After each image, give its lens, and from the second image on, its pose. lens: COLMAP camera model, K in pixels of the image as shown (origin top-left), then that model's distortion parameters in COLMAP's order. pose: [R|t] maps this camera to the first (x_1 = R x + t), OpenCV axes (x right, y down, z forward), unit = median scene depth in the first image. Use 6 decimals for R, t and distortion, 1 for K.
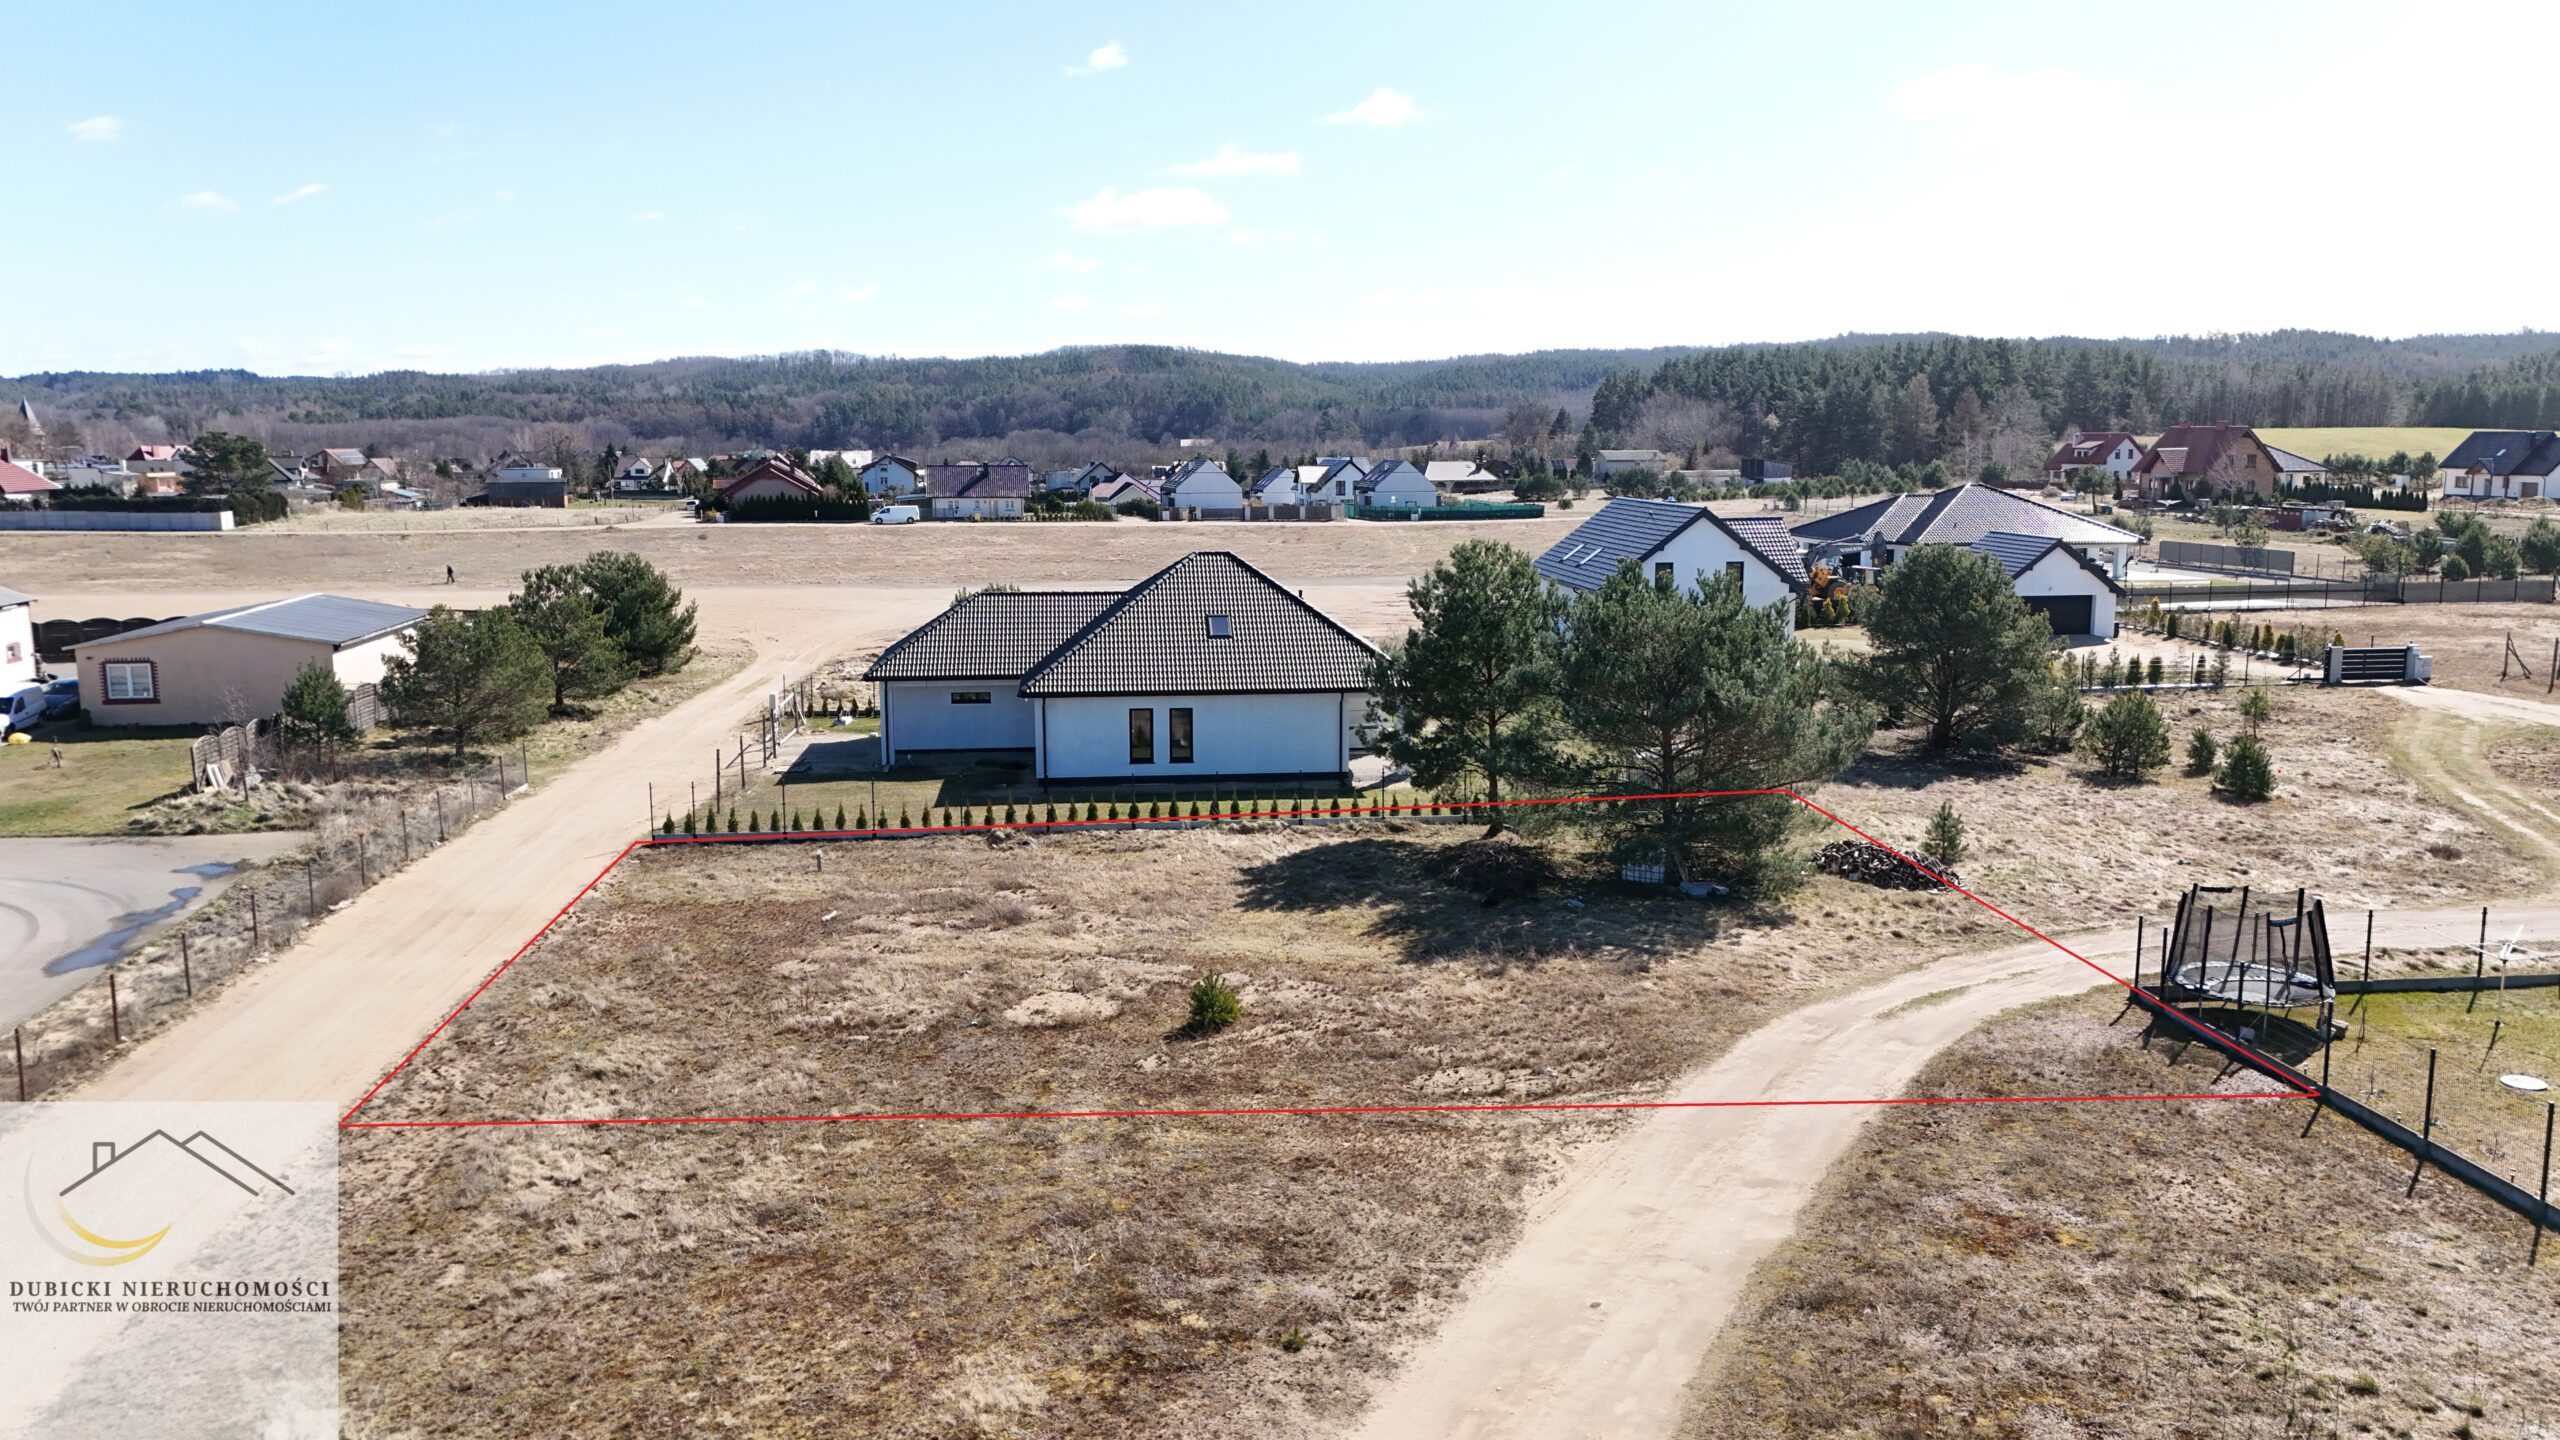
lens RADIAL K [[1875.8, 0, 1280.0], [0, 1875.8, 720.0], [0, 0, 1]] dist [0.005511, 0.000549]
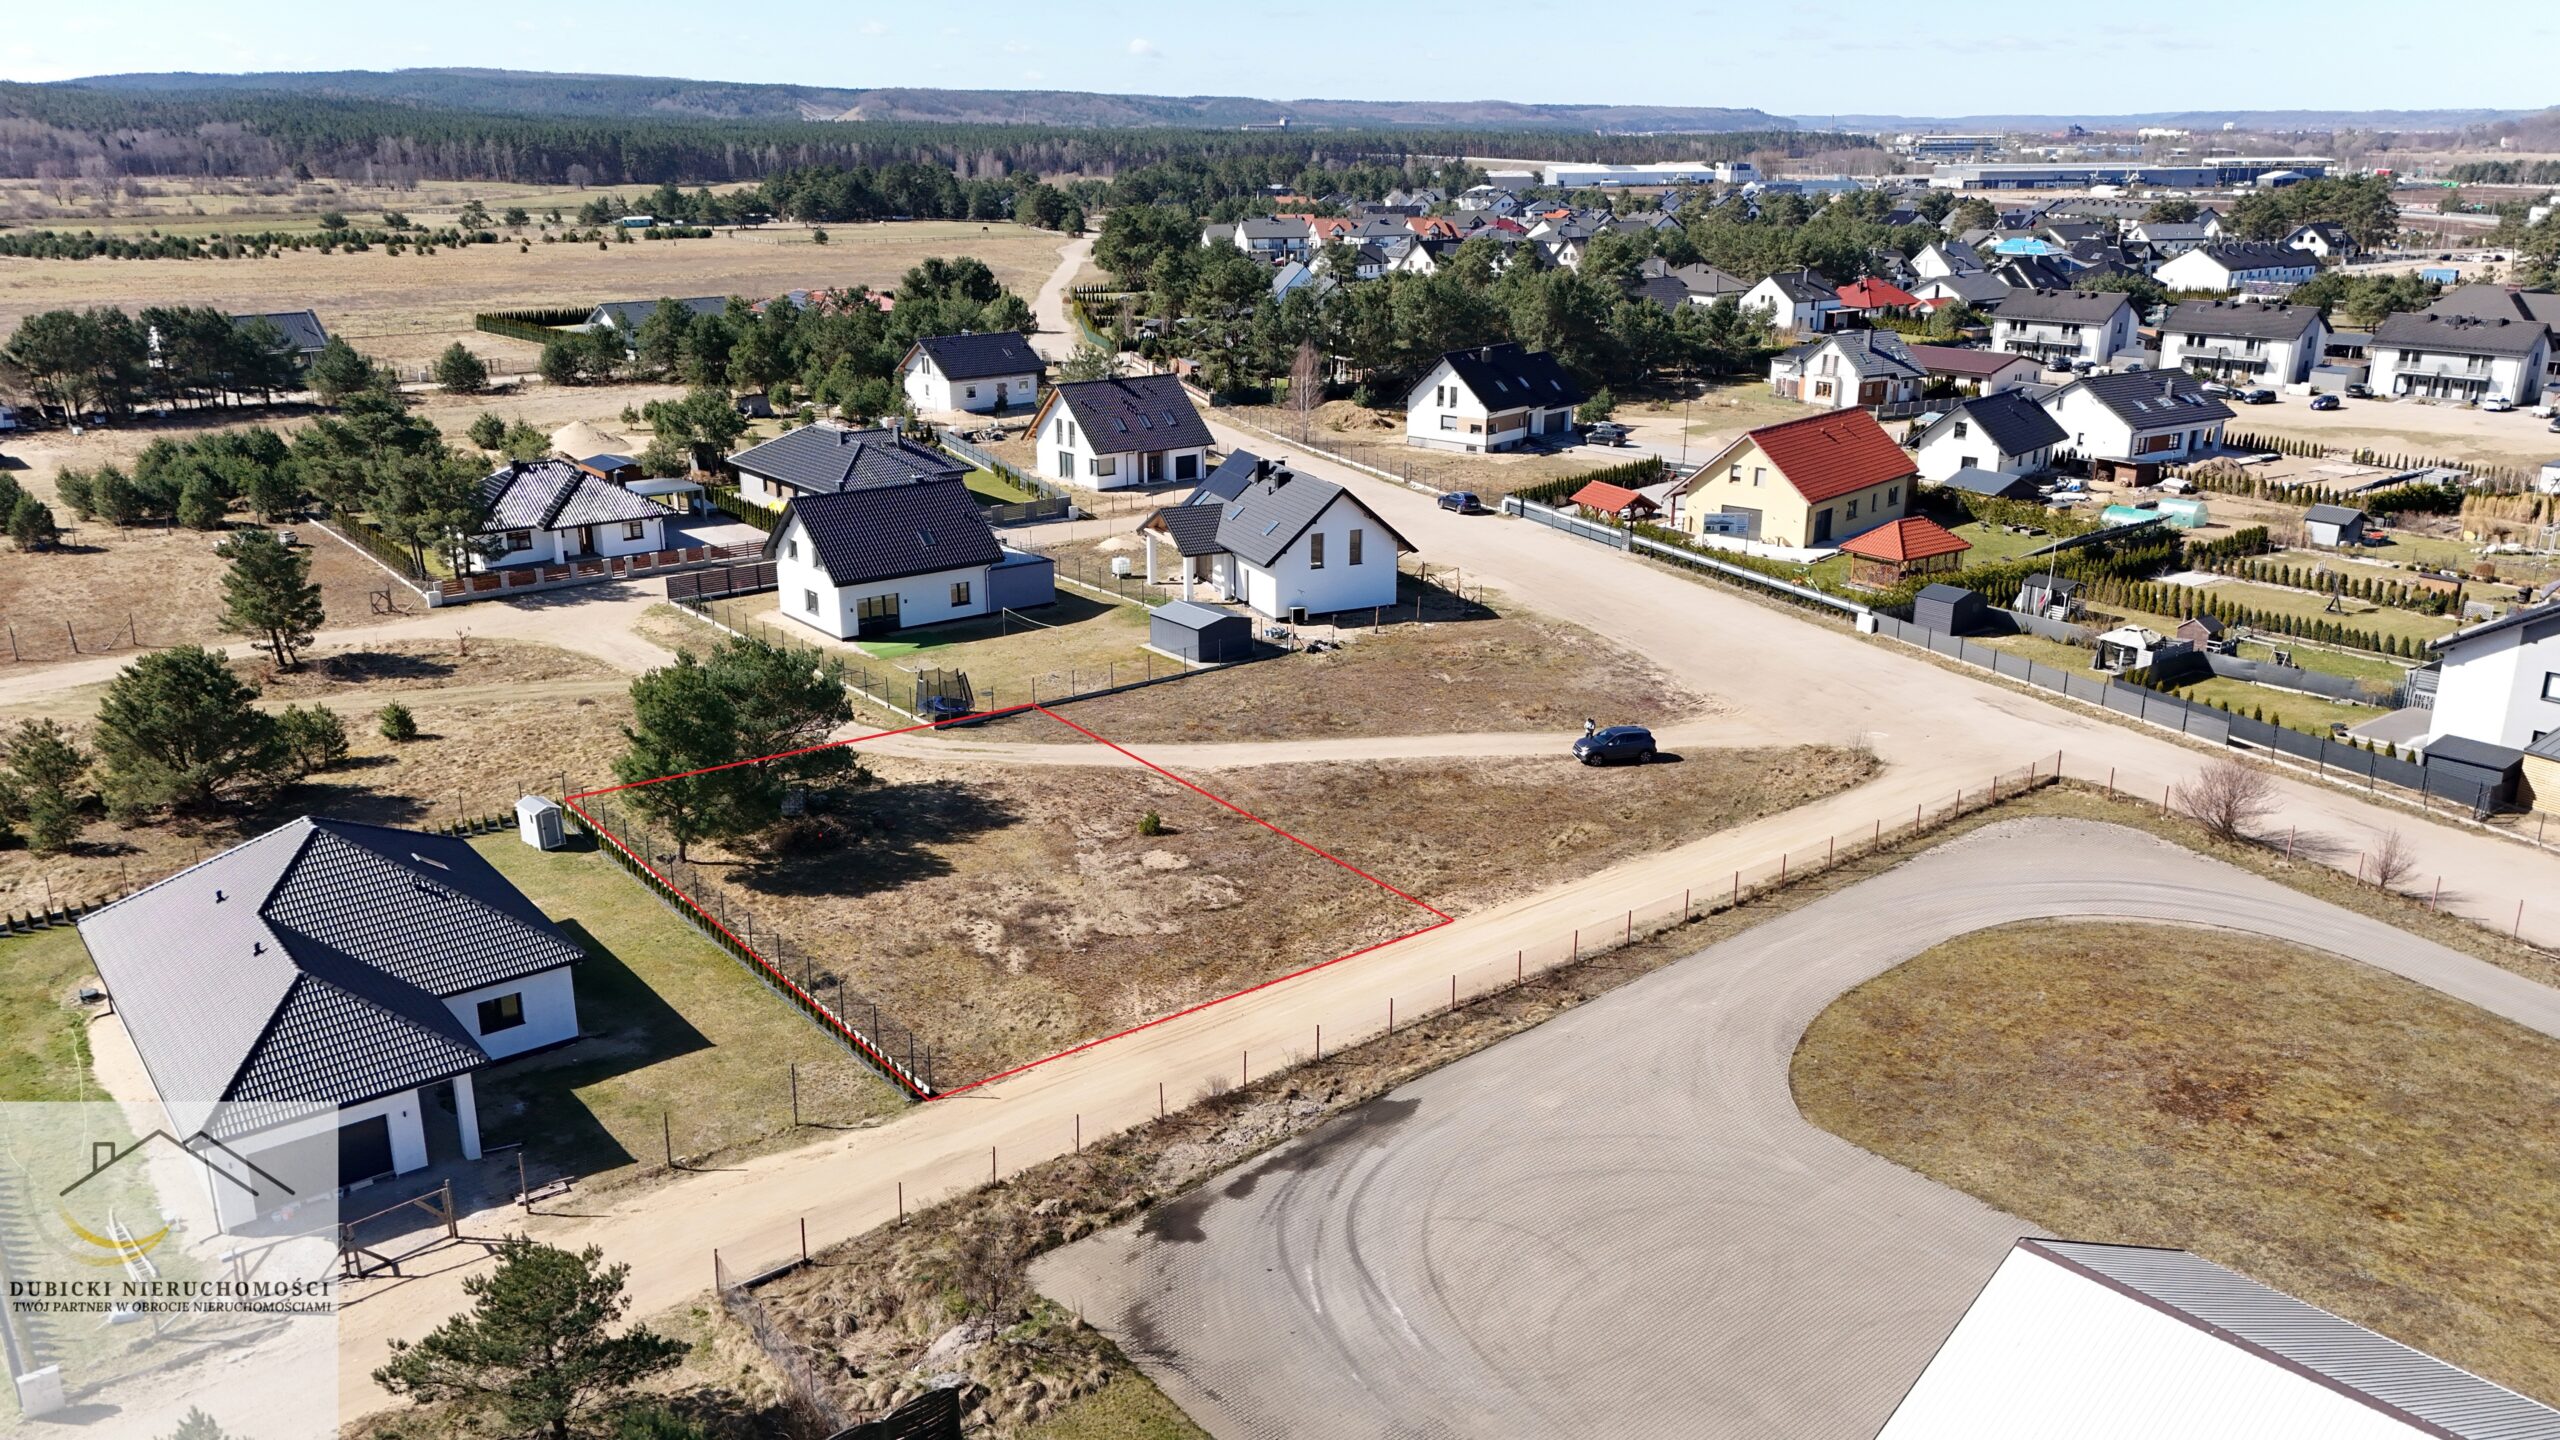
lens RADIAL K [[1929.6, 0, 1280.0], [0, 1929.6, 720.0], [0, 0, 1]] dist [0.146057, -0.246703]
pose [[-0.540499, -0.252068, 0.802697, -1.940090], [0.130578, 0.917371, 0.376004, -0.807990], [-0.831150, 0.308045, -0.462924, 1.903623]]
